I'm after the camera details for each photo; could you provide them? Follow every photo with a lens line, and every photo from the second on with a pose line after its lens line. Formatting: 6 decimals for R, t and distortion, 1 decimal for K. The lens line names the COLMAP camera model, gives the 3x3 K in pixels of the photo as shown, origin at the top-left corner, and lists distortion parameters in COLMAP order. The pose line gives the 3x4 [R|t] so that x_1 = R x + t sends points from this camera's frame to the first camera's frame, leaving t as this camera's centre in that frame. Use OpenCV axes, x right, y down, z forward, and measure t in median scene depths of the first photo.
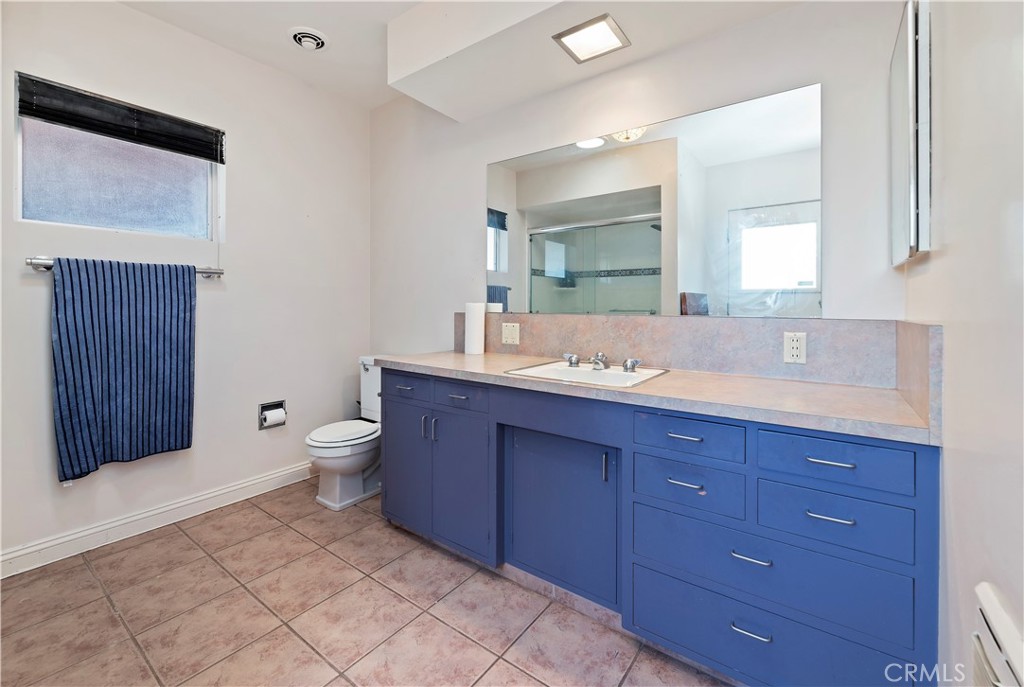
lens RADIAL K [[428.7, 0, 506.5], [0, 428.7, 306.2], [0, 0, 1]] dist [0.003357, 0.000418]
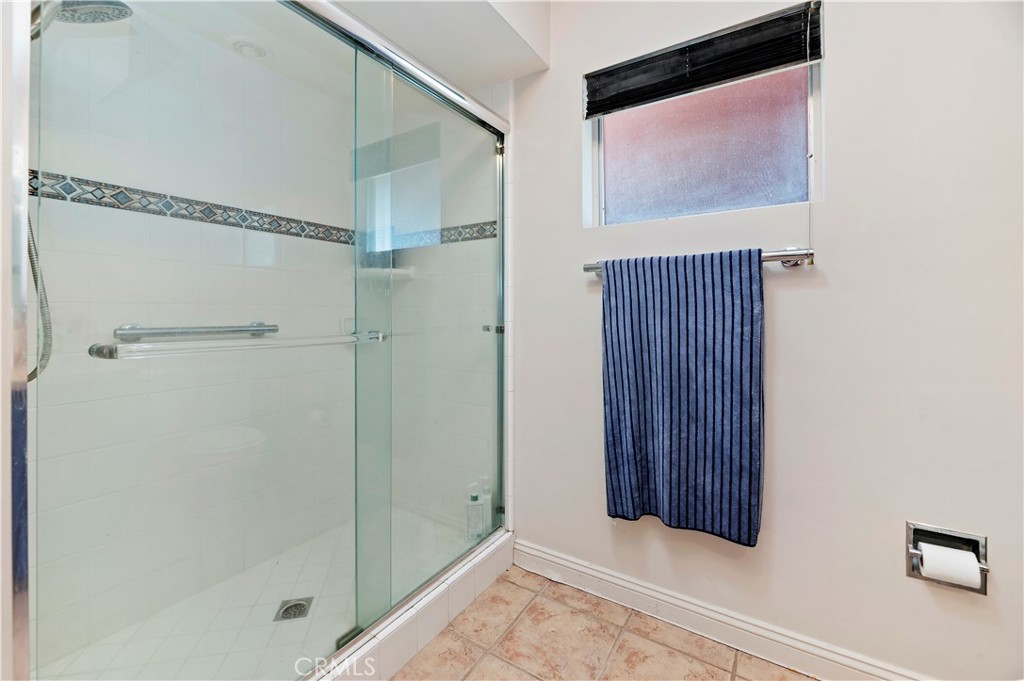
lens RADIAL K [[423.4, 0, 507.7], [0, 423.4, 309.6], [0, 0, 1]] dist [-0.004041, -0.001062]
pose [[0.045396, -0.006969, -0.998945, -0.156929], [-0.001145, 0.999975, -0.007028, -0.004192], [0.998968, 0.001462, 0.045387, 0.653955]]
